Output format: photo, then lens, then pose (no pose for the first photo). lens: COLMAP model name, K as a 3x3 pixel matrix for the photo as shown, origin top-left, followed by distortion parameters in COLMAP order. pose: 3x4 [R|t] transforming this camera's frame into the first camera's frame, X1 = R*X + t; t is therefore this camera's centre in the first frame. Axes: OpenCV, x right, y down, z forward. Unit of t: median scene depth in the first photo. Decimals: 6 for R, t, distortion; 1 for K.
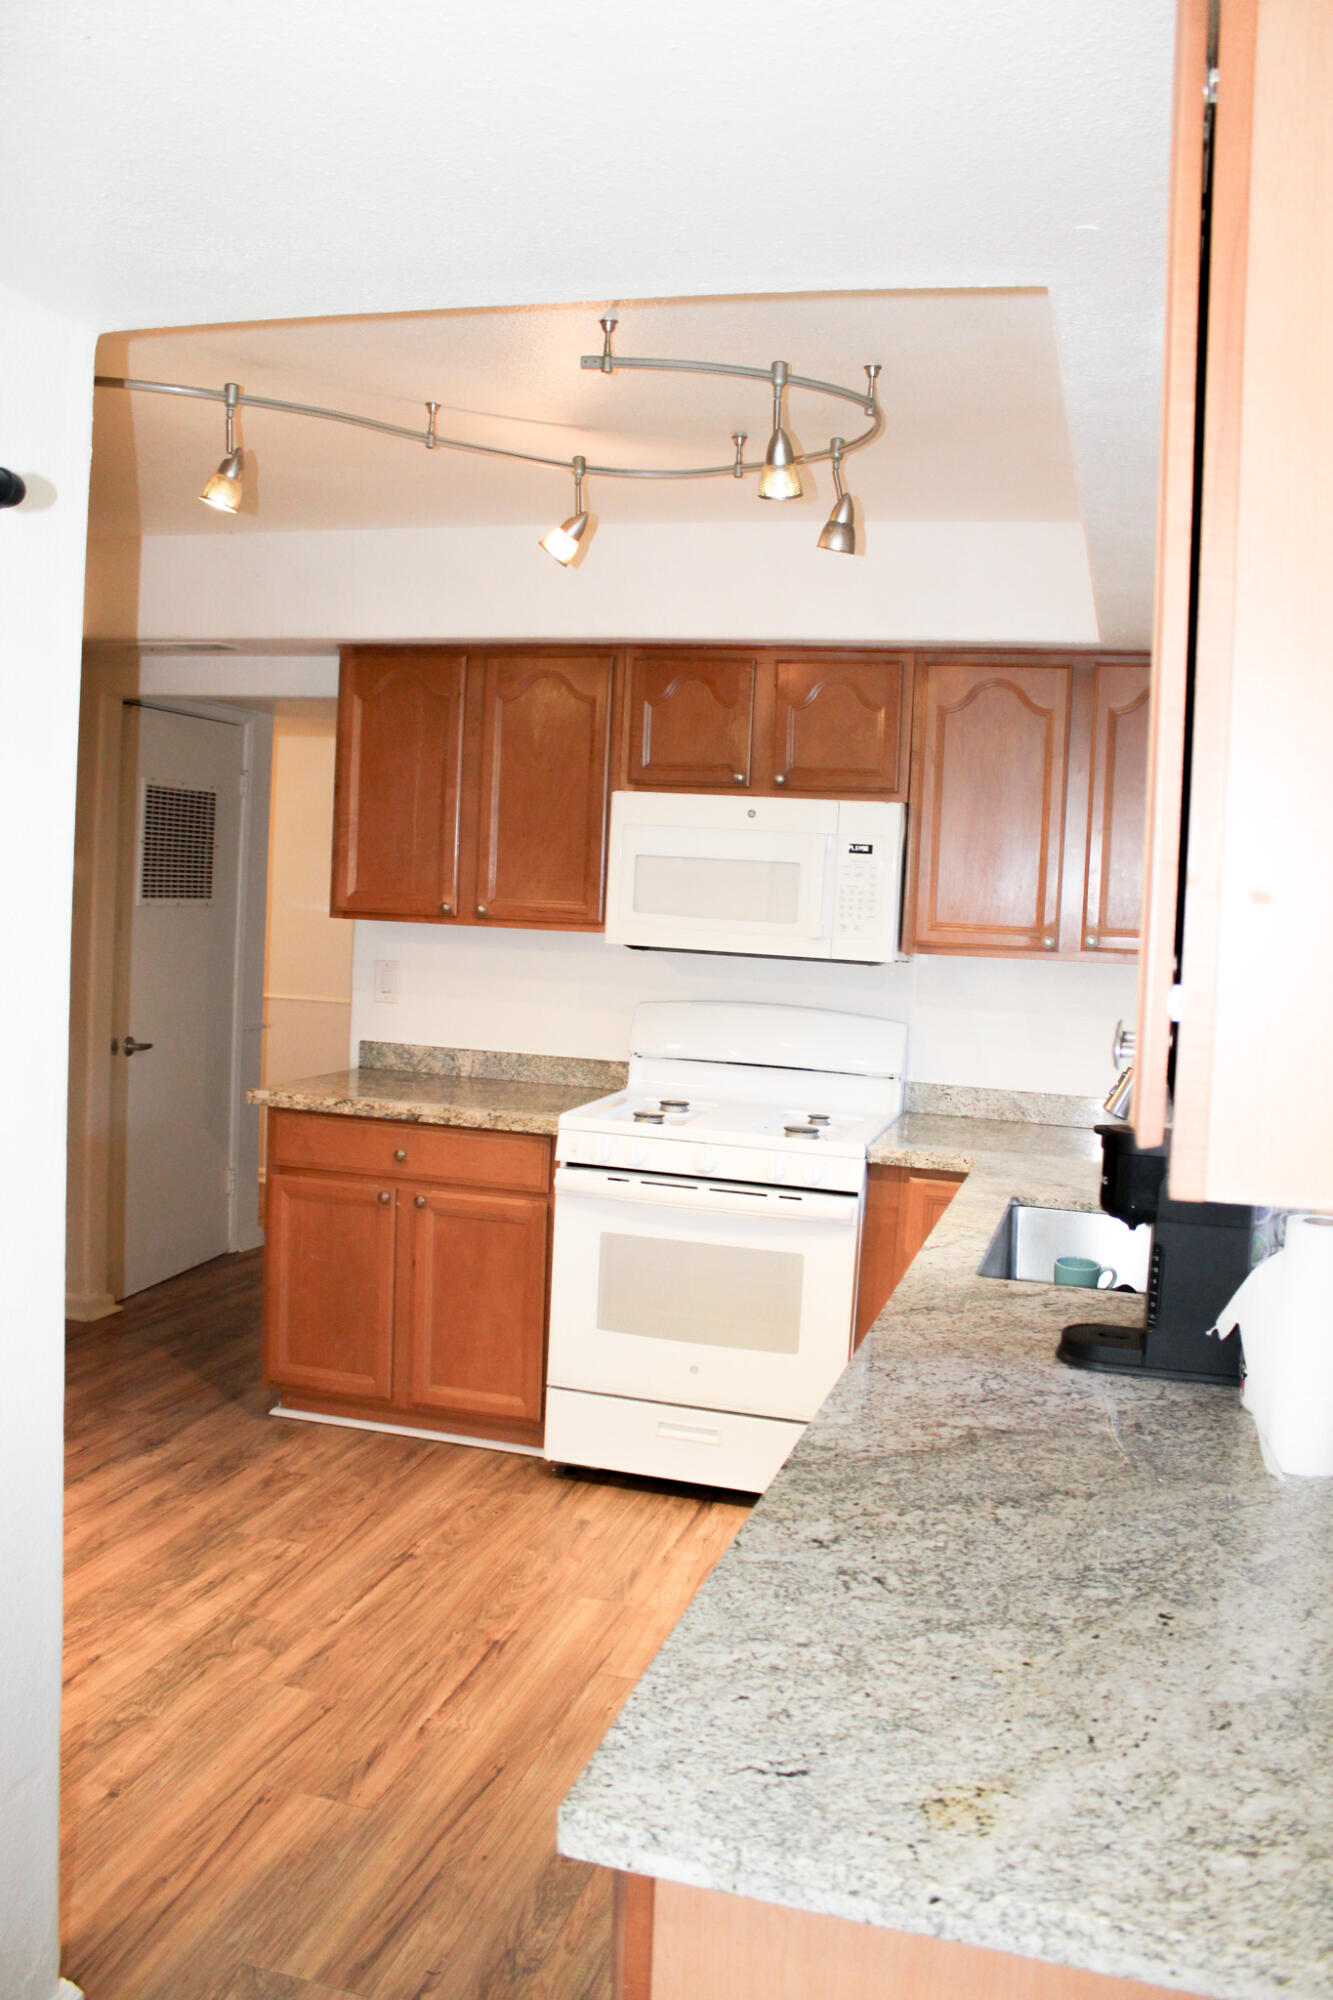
lens RADIAL K [[1668.3, 0, 670.4], [0, 1668.3, 992.3], [0, 0, 1]] dist [-0.155098, 0.152117]
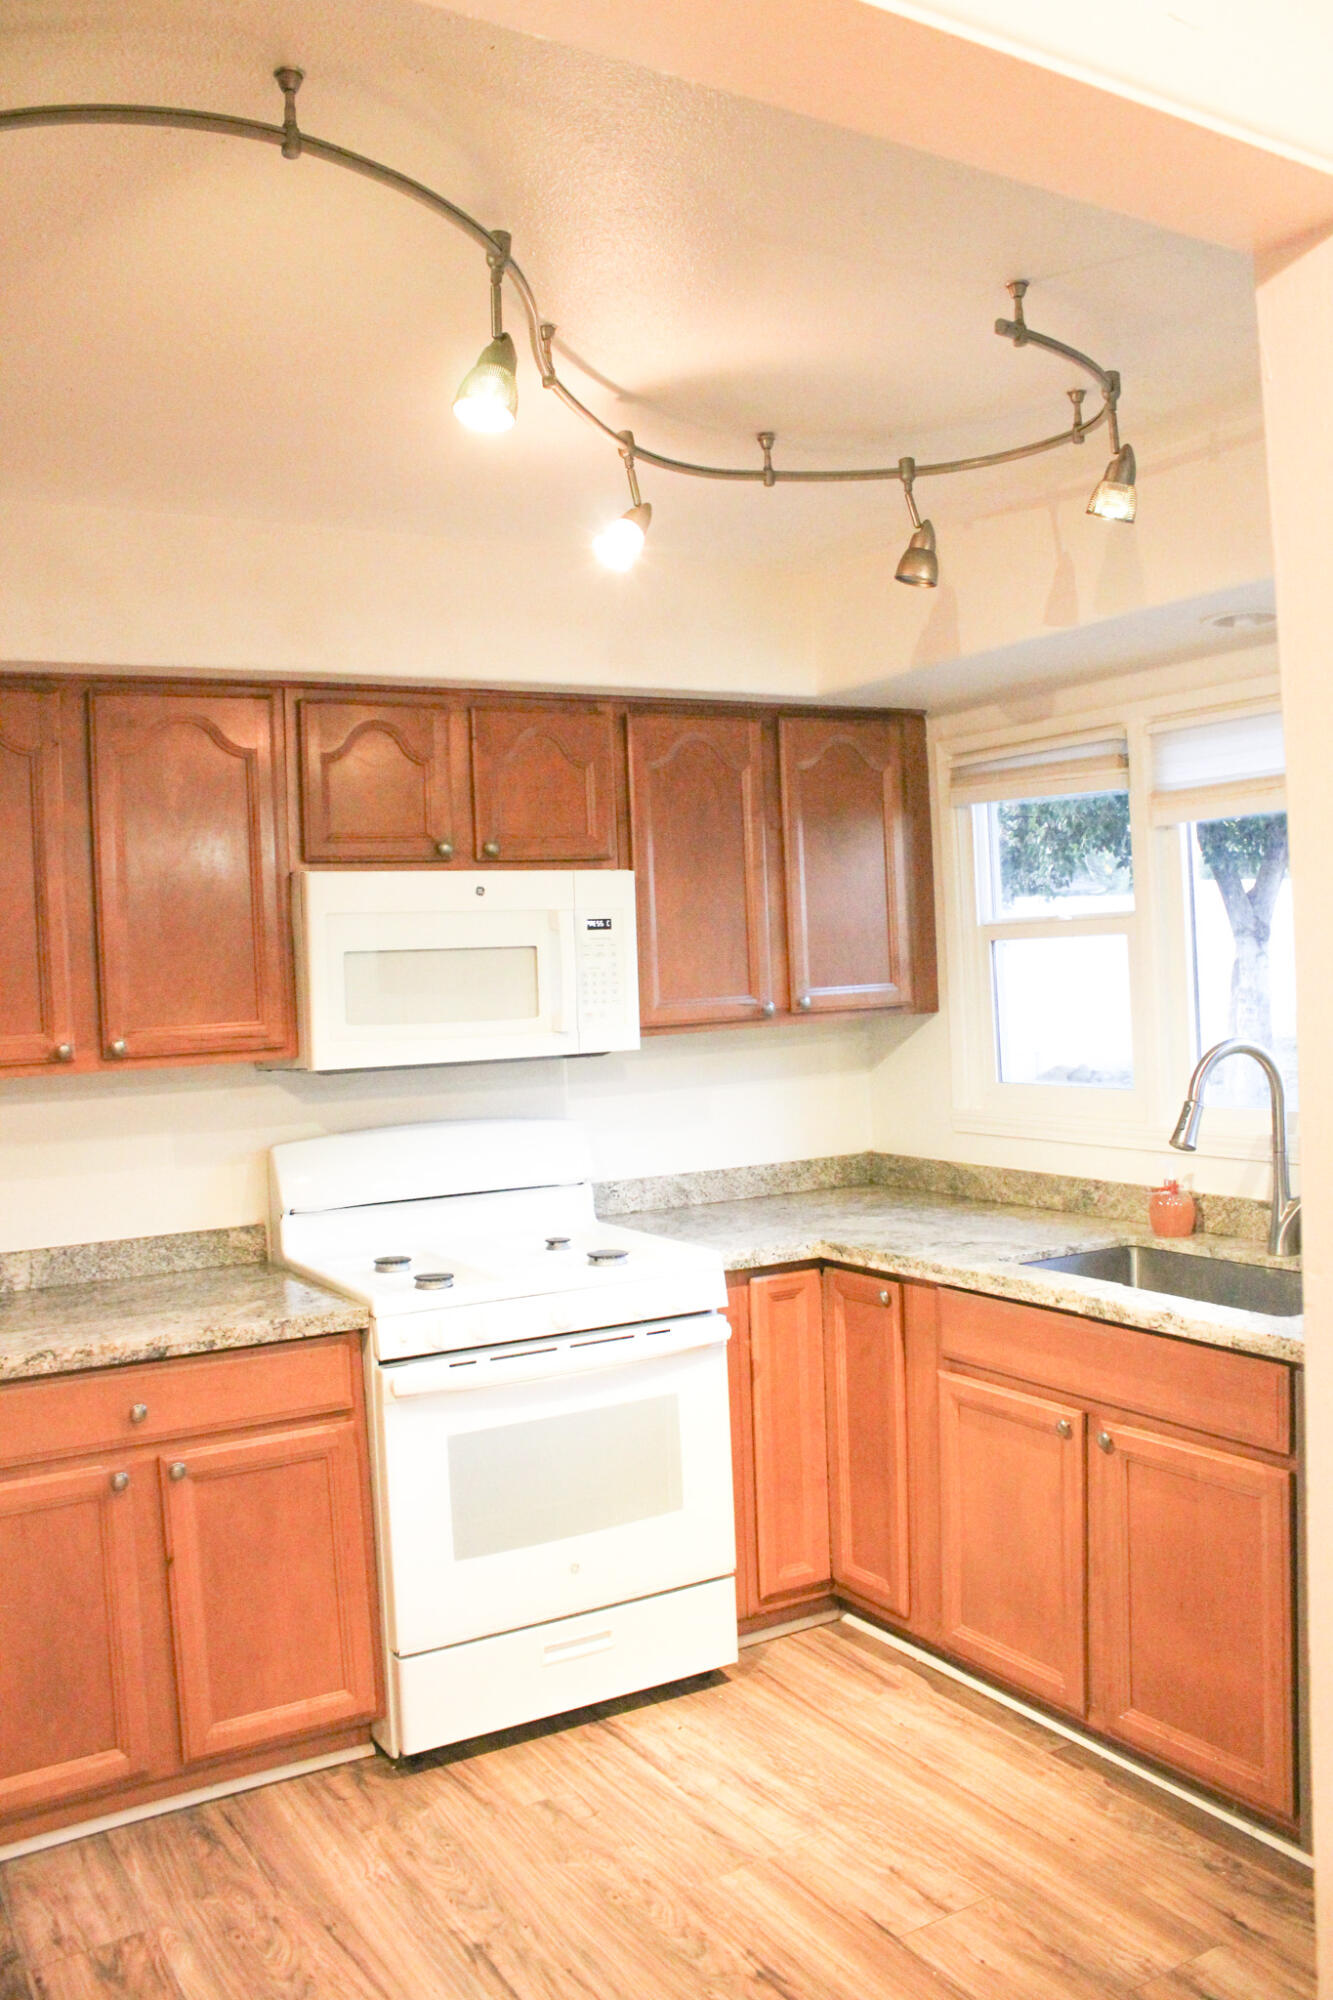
lens RADIAL K [[1668.3, 0, 670.4], [0, 1668.3, 992.3], [0, 0, 1]] dist [-0.155098, 0.152117]
pose [[0.678005, -0.089521, 0.729585, -0.501622], [0.126979, 0.991899, 0.003705, -0.049212], [-0.724006, 0.090130, 0.683880, 0.375891]]
